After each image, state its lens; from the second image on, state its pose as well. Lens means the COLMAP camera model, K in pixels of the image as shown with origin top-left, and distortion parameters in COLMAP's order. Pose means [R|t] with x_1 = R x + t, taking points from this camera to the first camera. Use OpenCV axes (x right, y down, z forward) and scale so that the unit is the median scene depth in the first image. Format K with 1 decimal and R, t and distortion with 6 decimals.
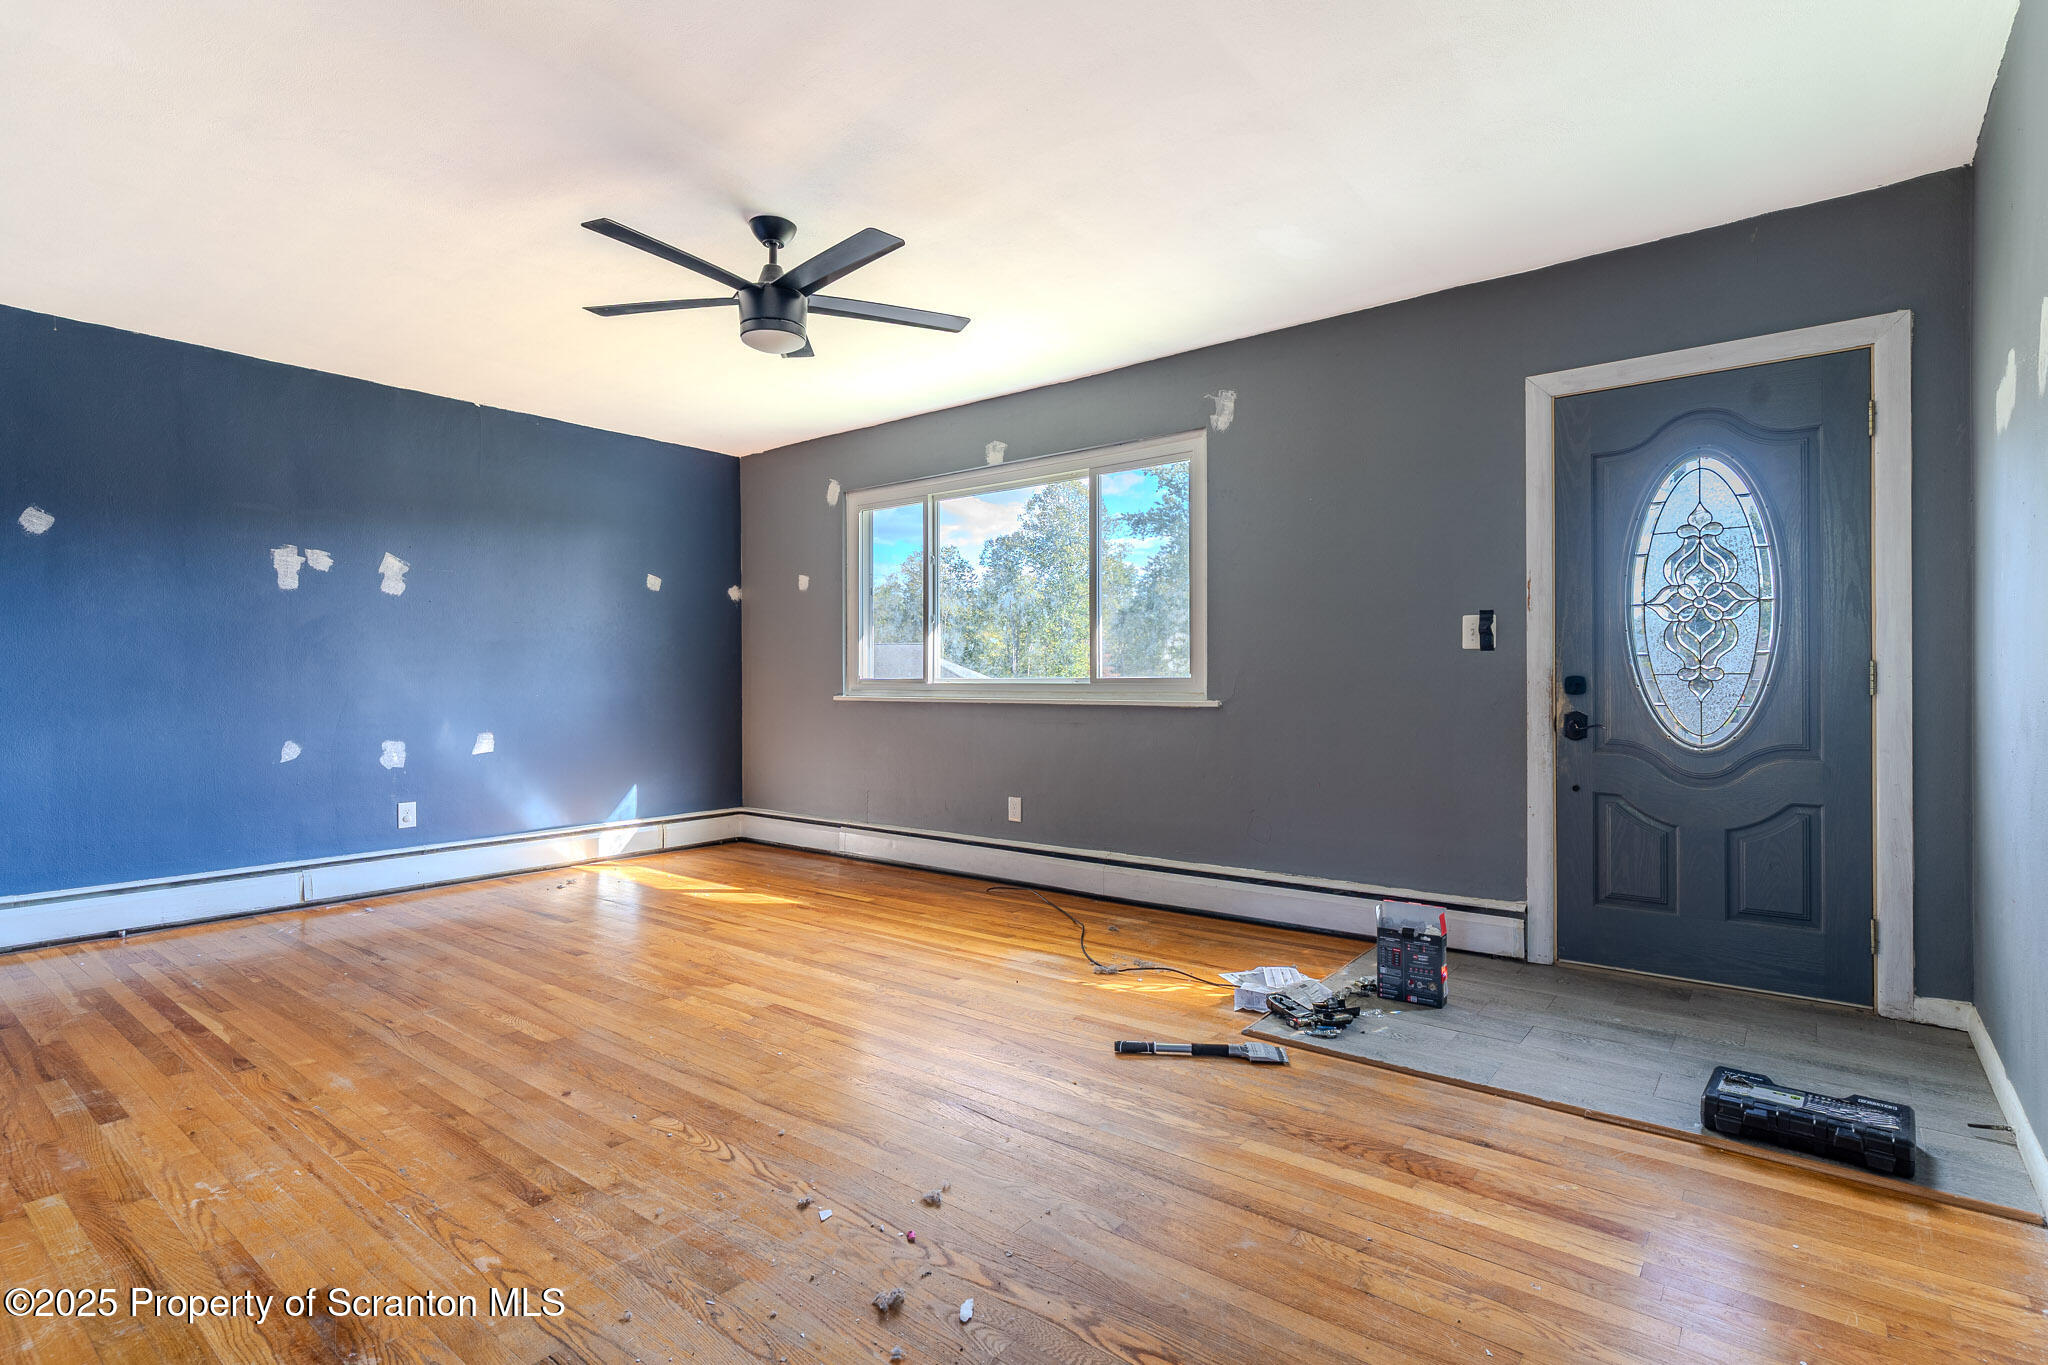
lens RADIAL K [[989.0, 0, 1024.0], [0, 989.0, 682.5], [0, 0, 1]] dist [0.004142, -0.000843]
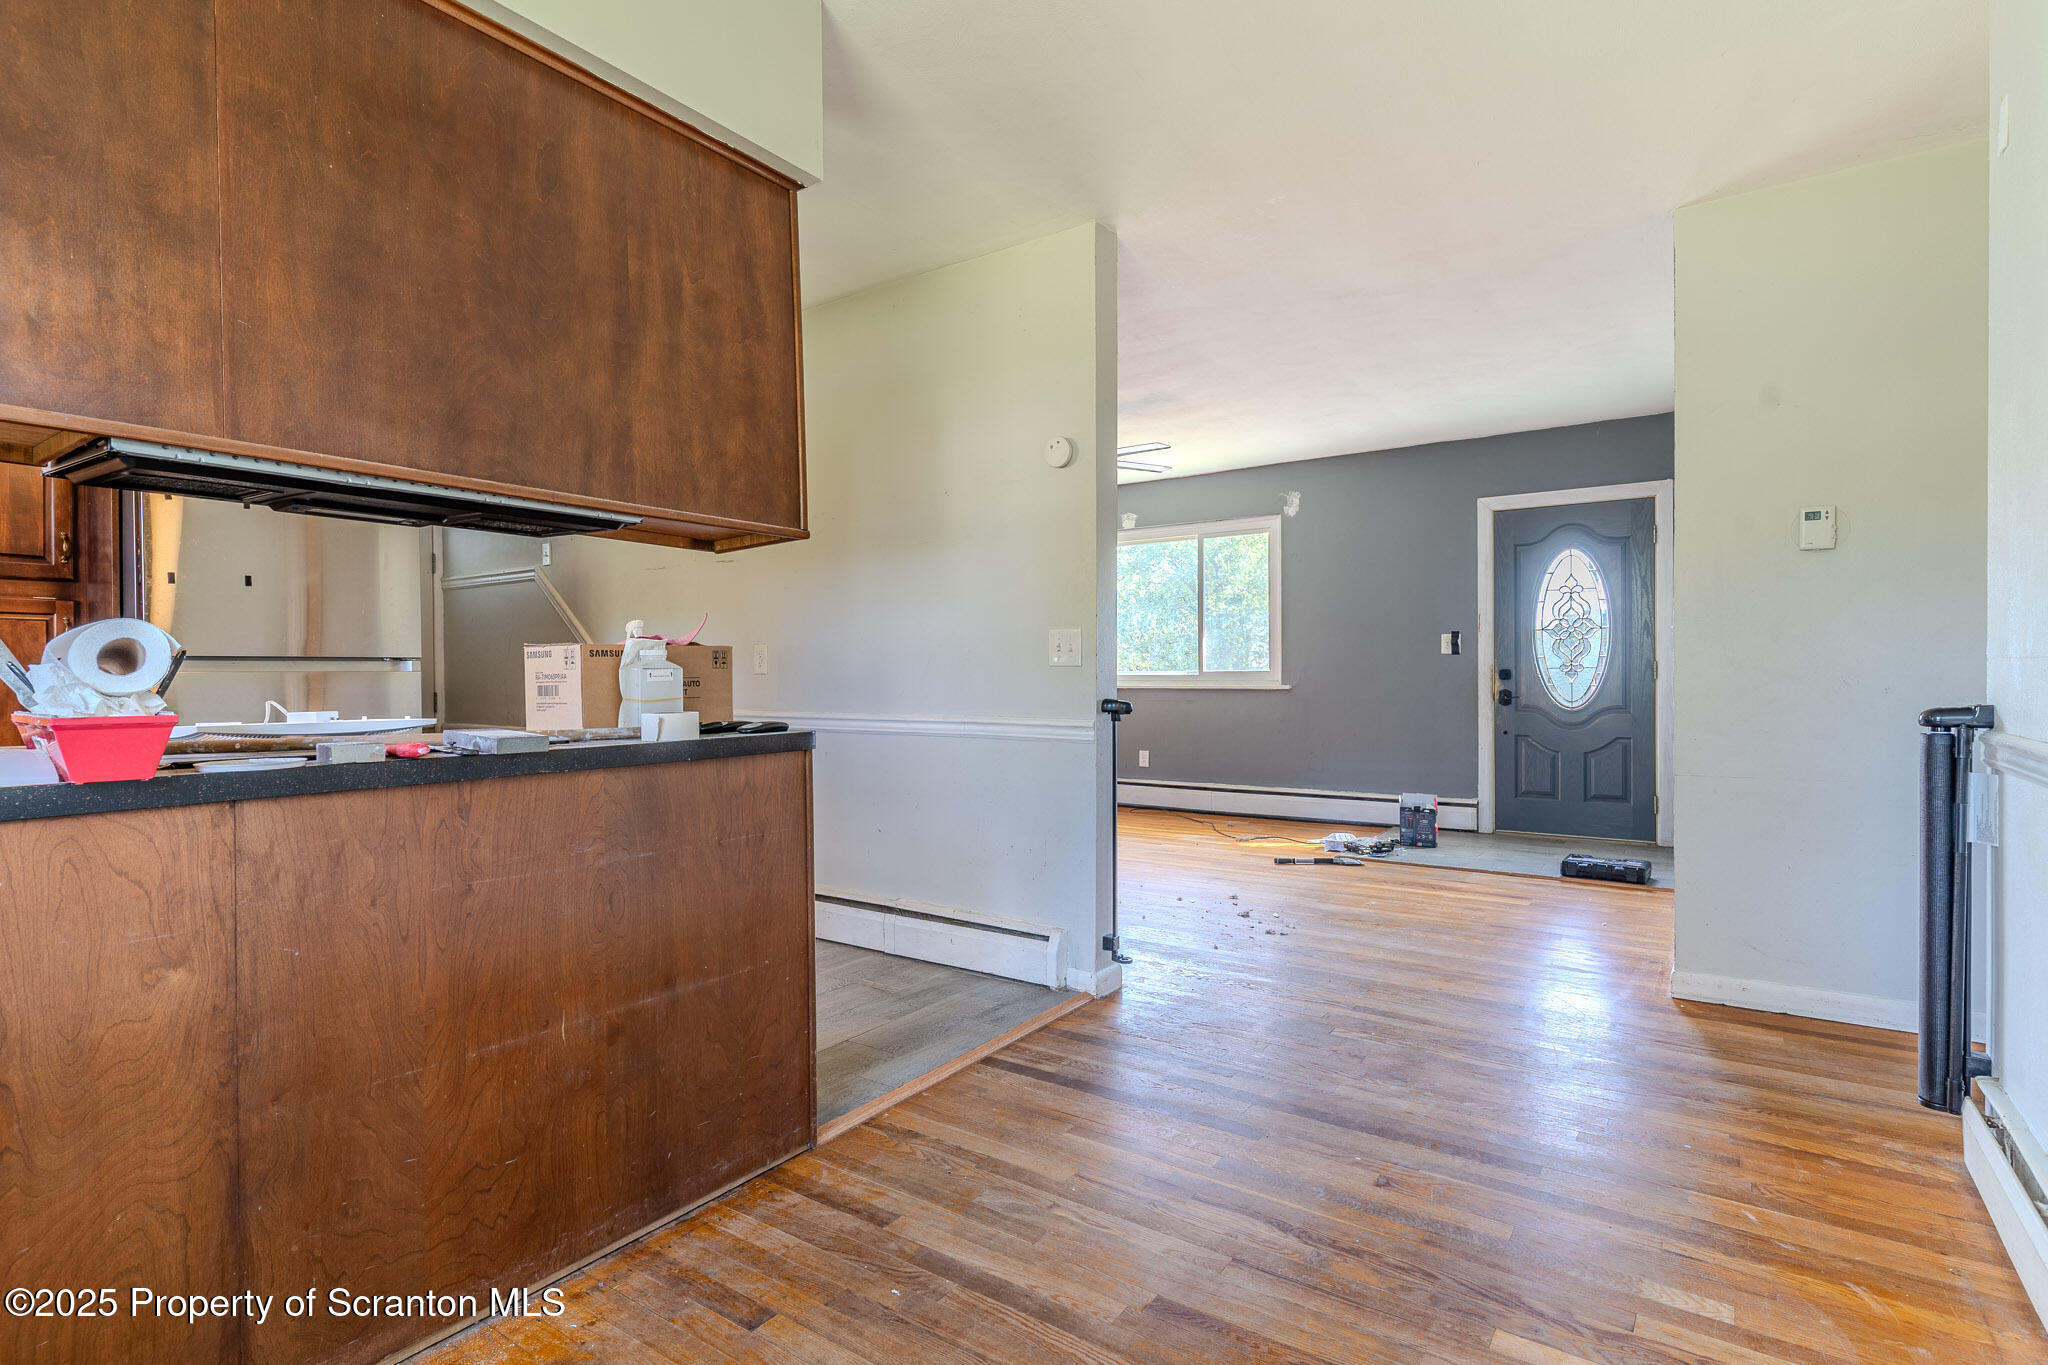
lens RADIAL K [[1004.4, 0, 1025.7], [0, 1004.4, 679.7], [0, 0, 1]] dist [0.002892, -0.001249]
pose [[0.998114, -0.001667, 0.061360, -0.407939], [0.001533, 0.999996, 0.002225, 0.006799], [-0.061363, -0.002127, 0.998113, -0.738854]]
